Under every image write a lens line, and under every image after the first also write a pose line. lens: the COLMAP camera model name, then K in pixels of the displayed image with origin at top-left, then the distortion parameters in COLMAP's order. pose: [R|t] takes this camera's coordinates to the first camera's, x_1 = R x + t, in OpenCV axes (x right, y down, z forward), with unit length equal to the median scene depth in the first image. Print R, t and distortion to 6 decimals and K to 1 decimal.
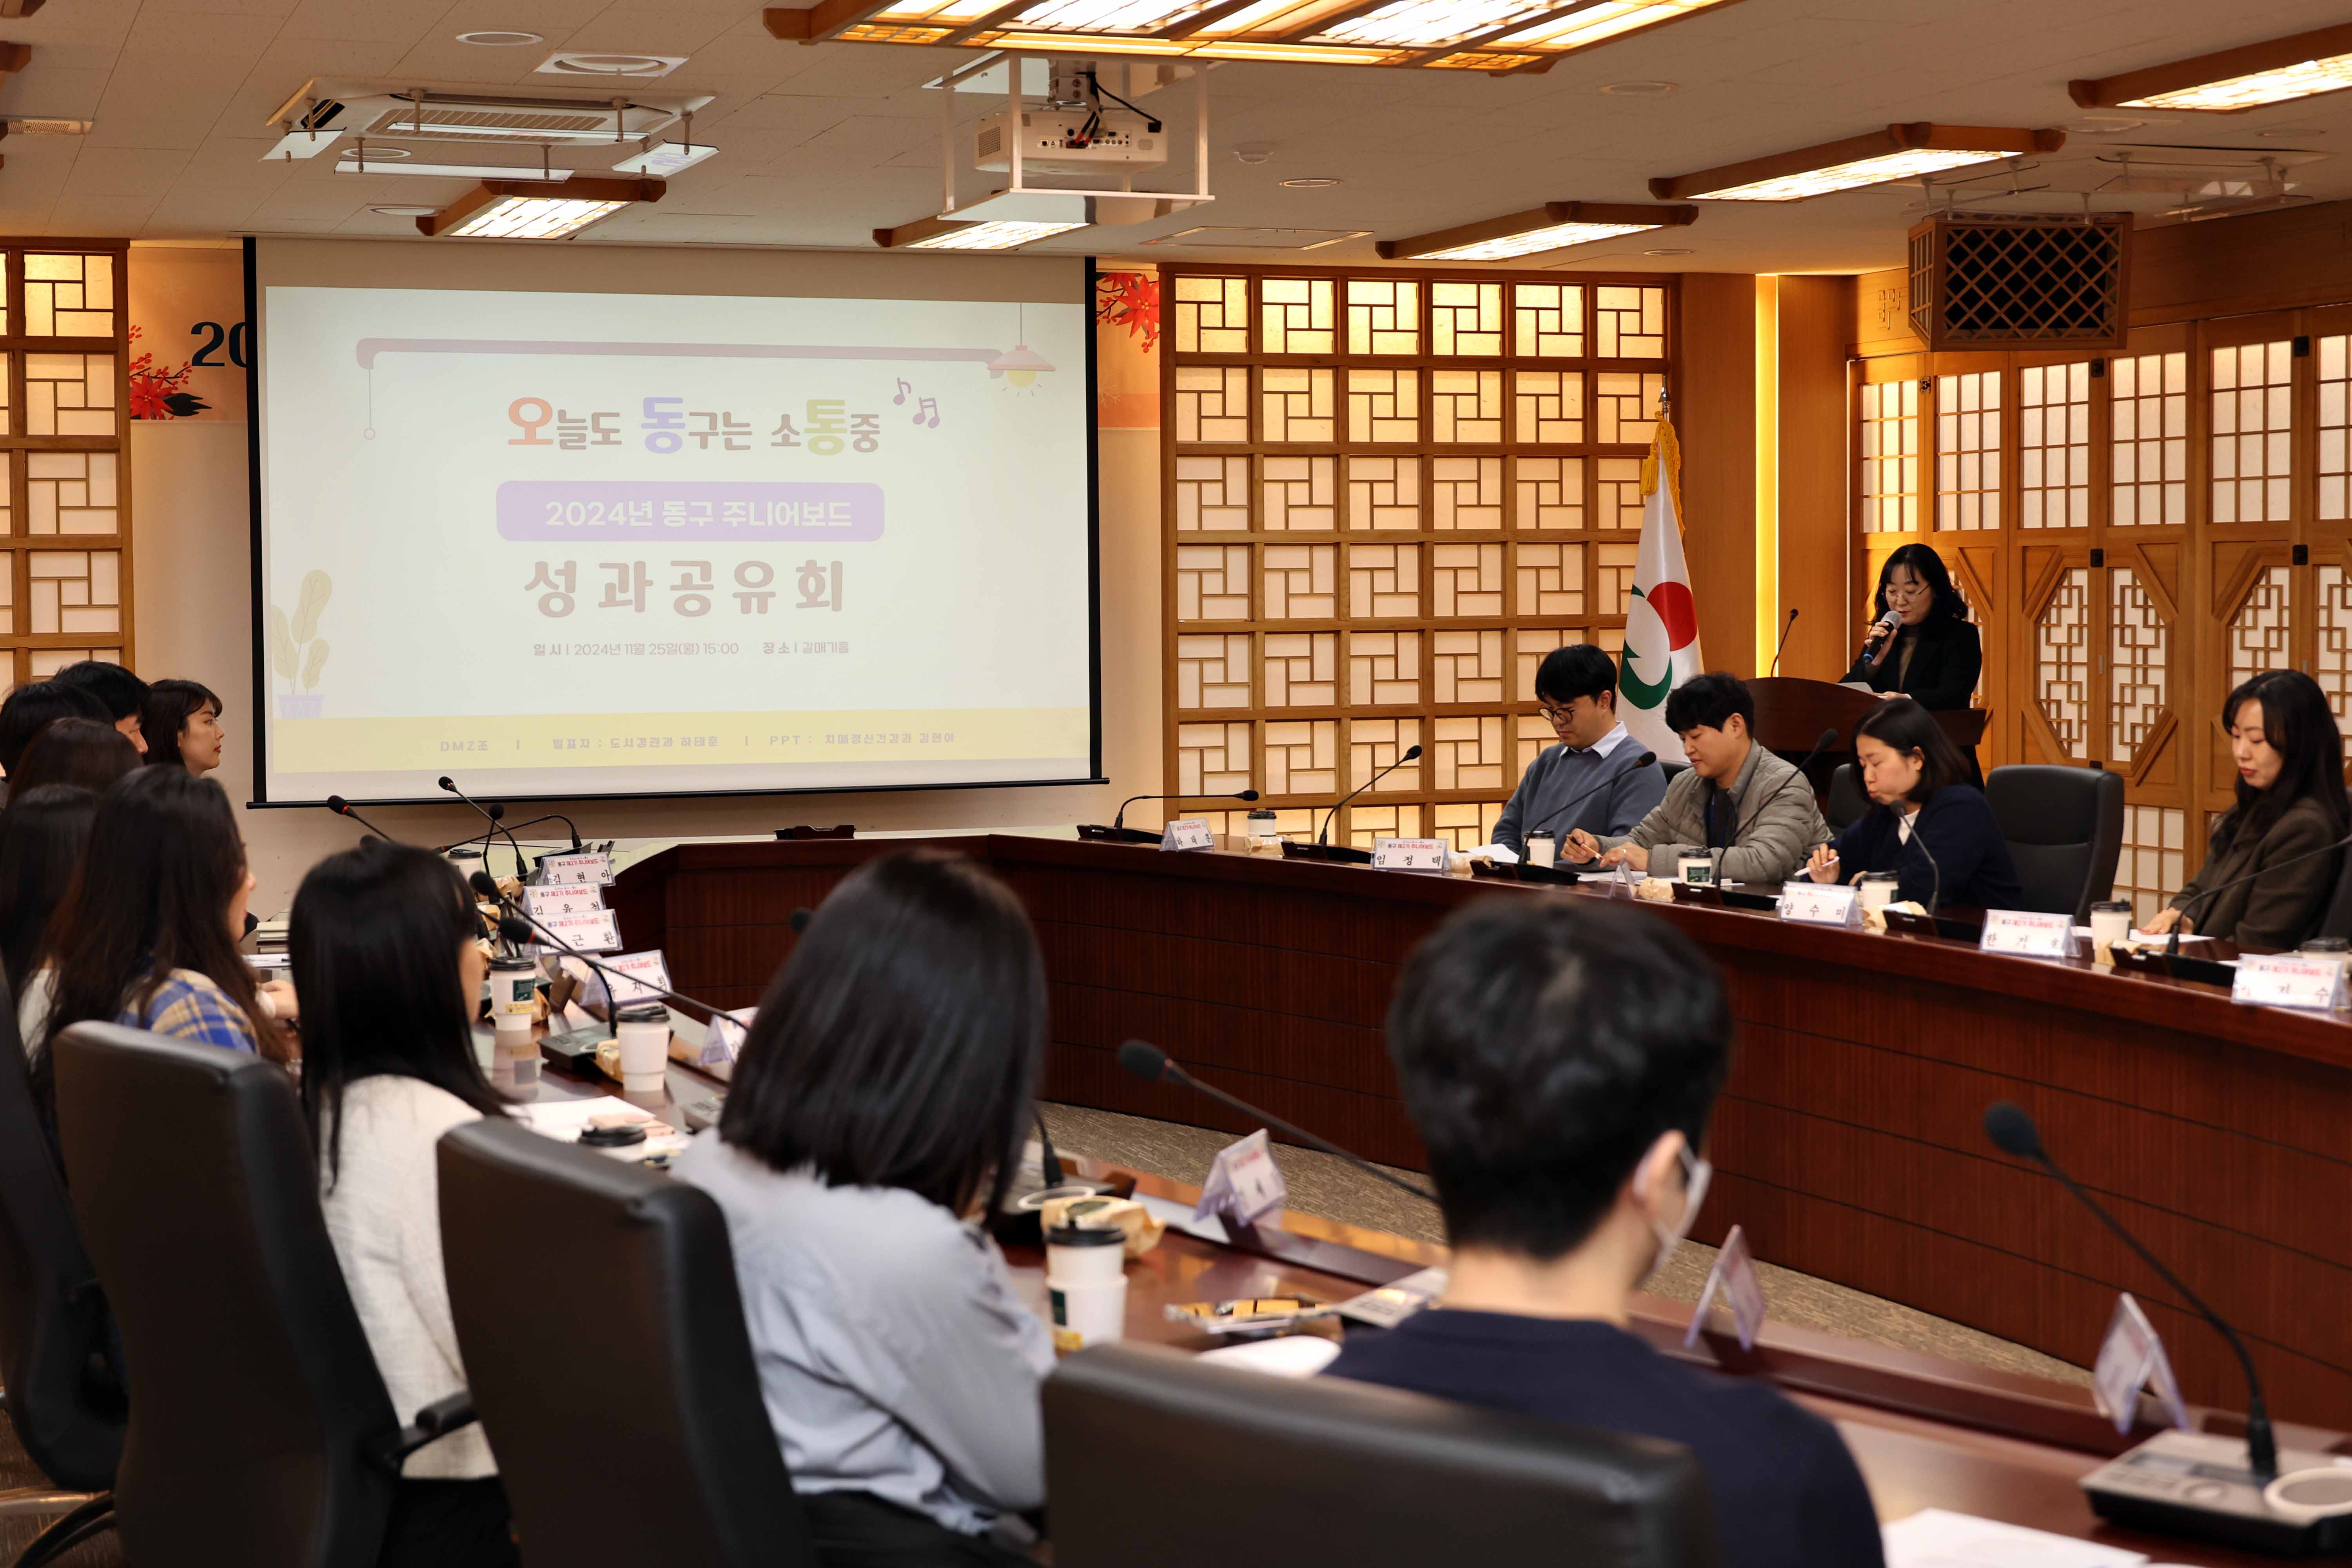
lens RADIAL K [[3623.4, 0, 1176.0], [0, 3623.4, 784.0], [0, 0, 1]] dist [0.348358, -0.056711]
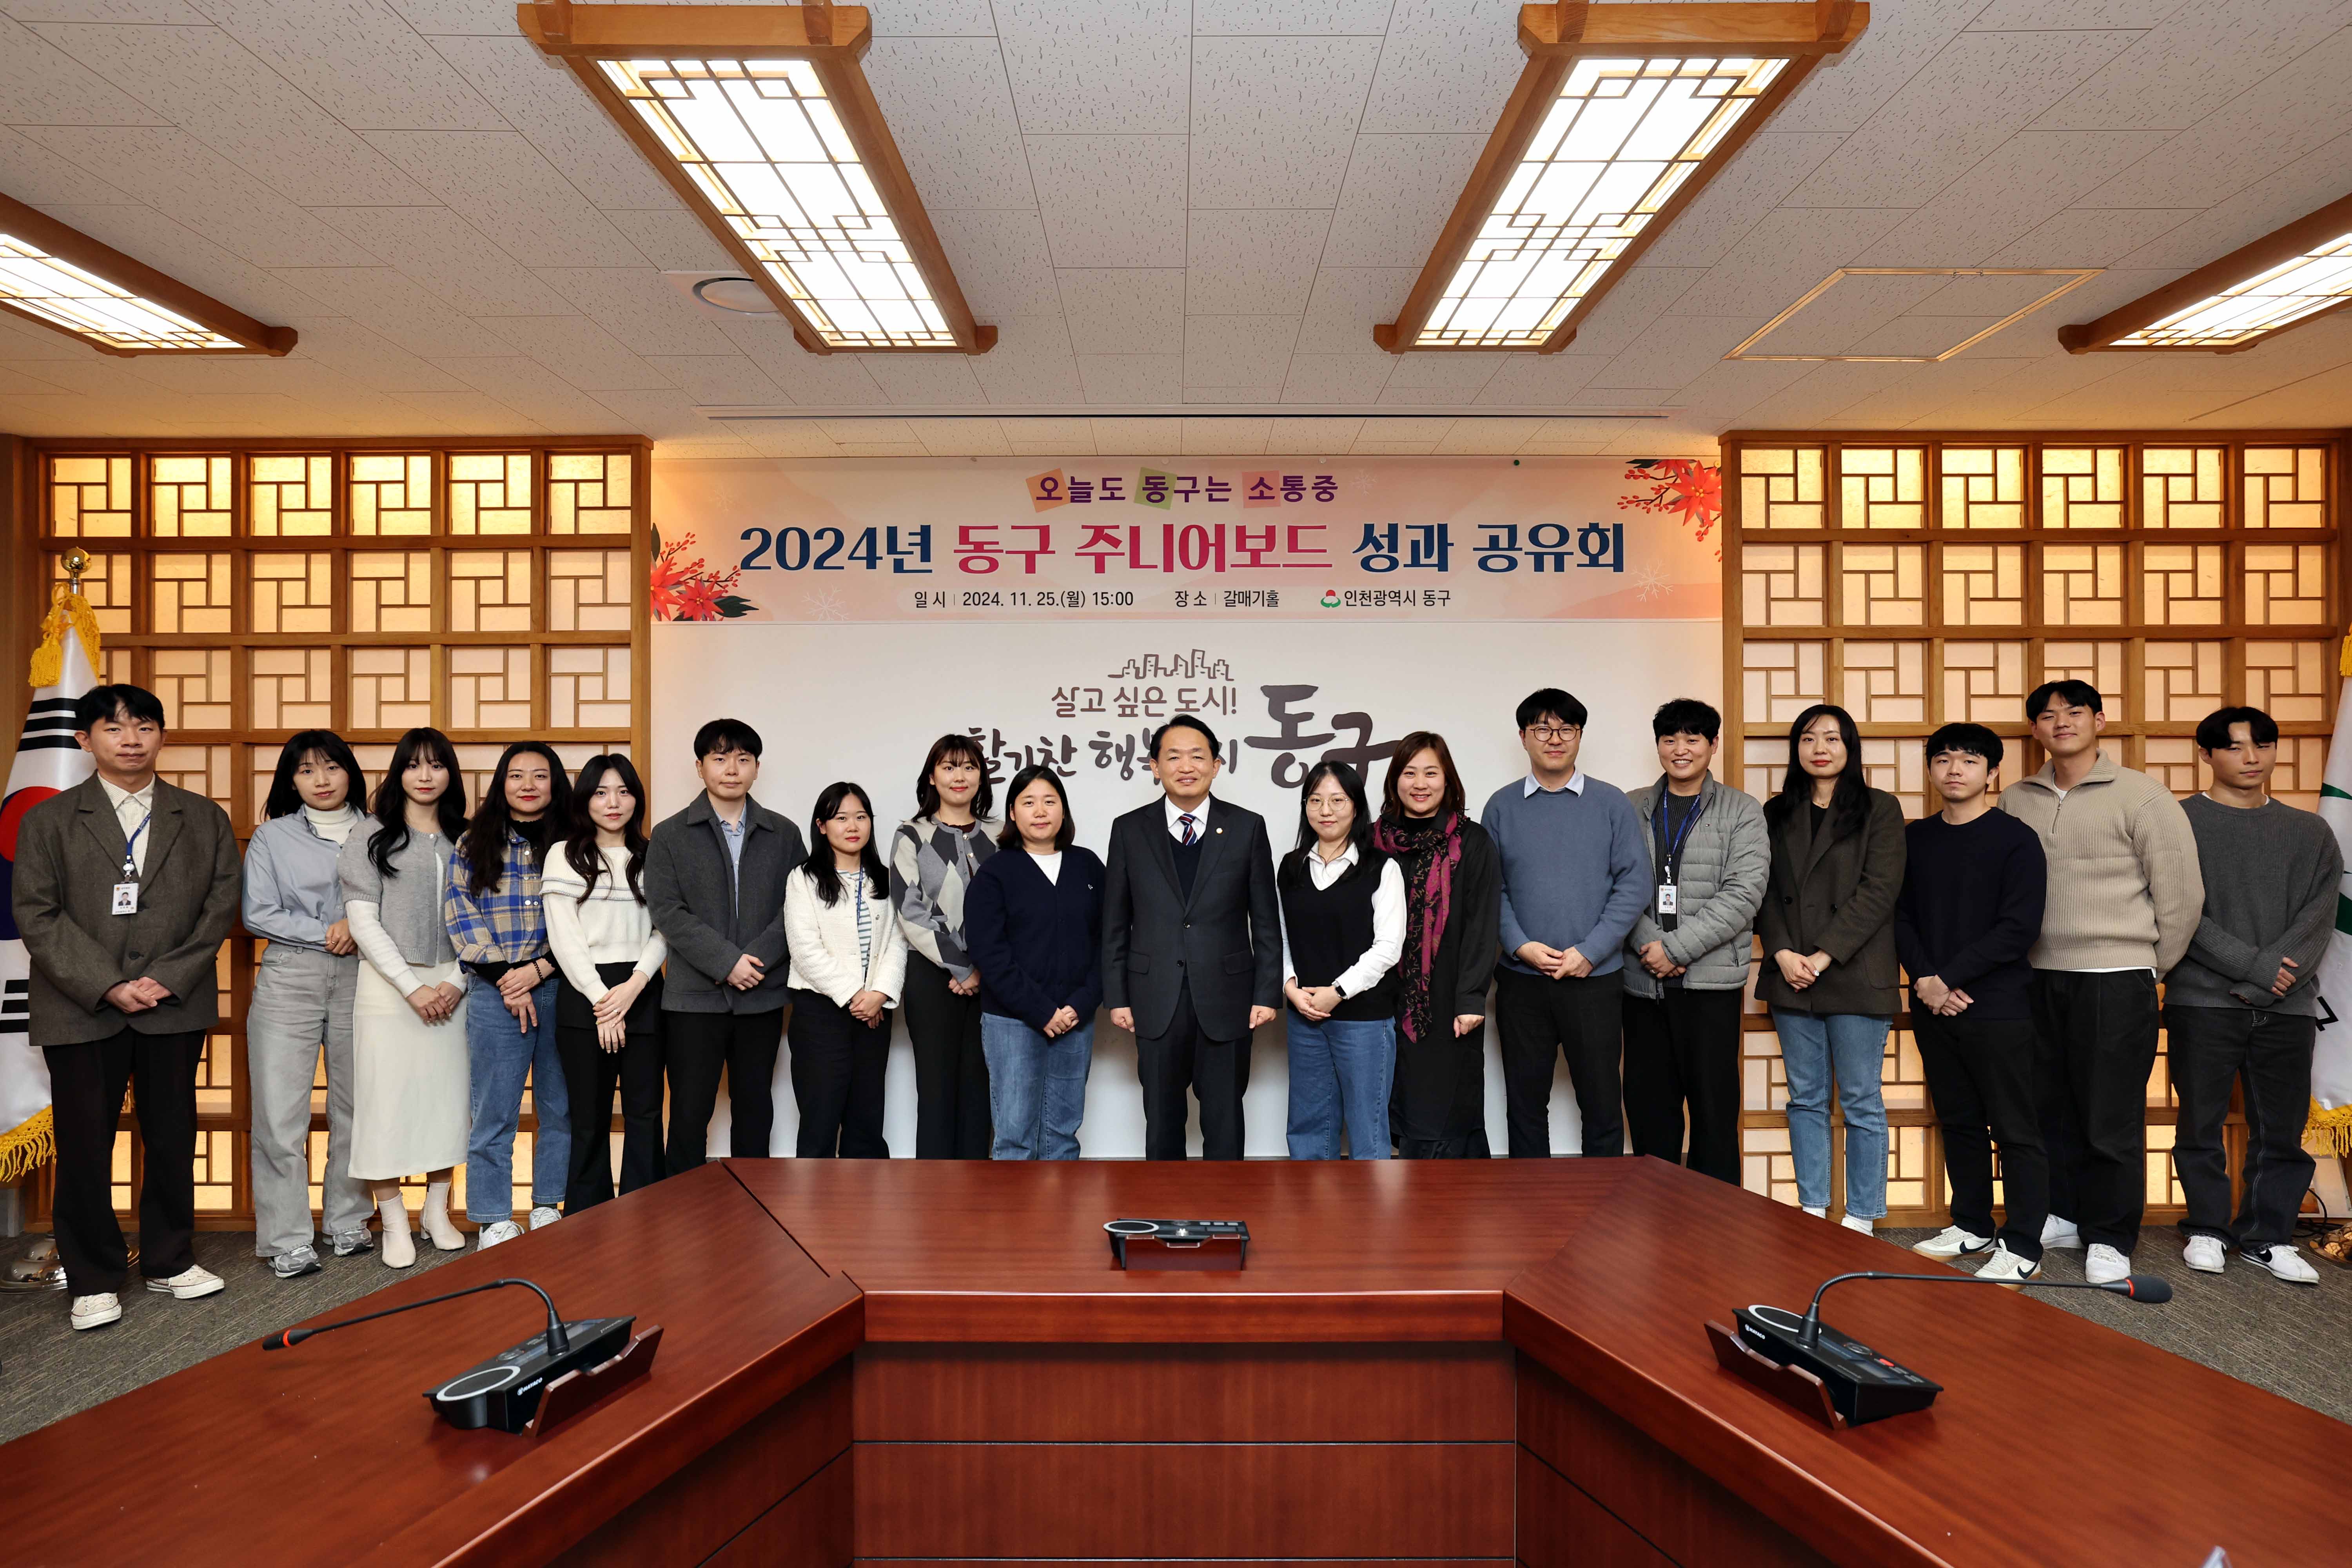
lens RADIAL K [[1181.7, 0, 1176.0], [0, 1181.7, 784.0], [0, 0, 1]] dist [-0.062409, 0.000953]
pose [[0.940621, 0.009099, -0.339338, -0.034040], [-0.027498, 0.998398, -0.049452, -0.036041], [0.338344, 0.055847, 0.939364, 0.678171]]
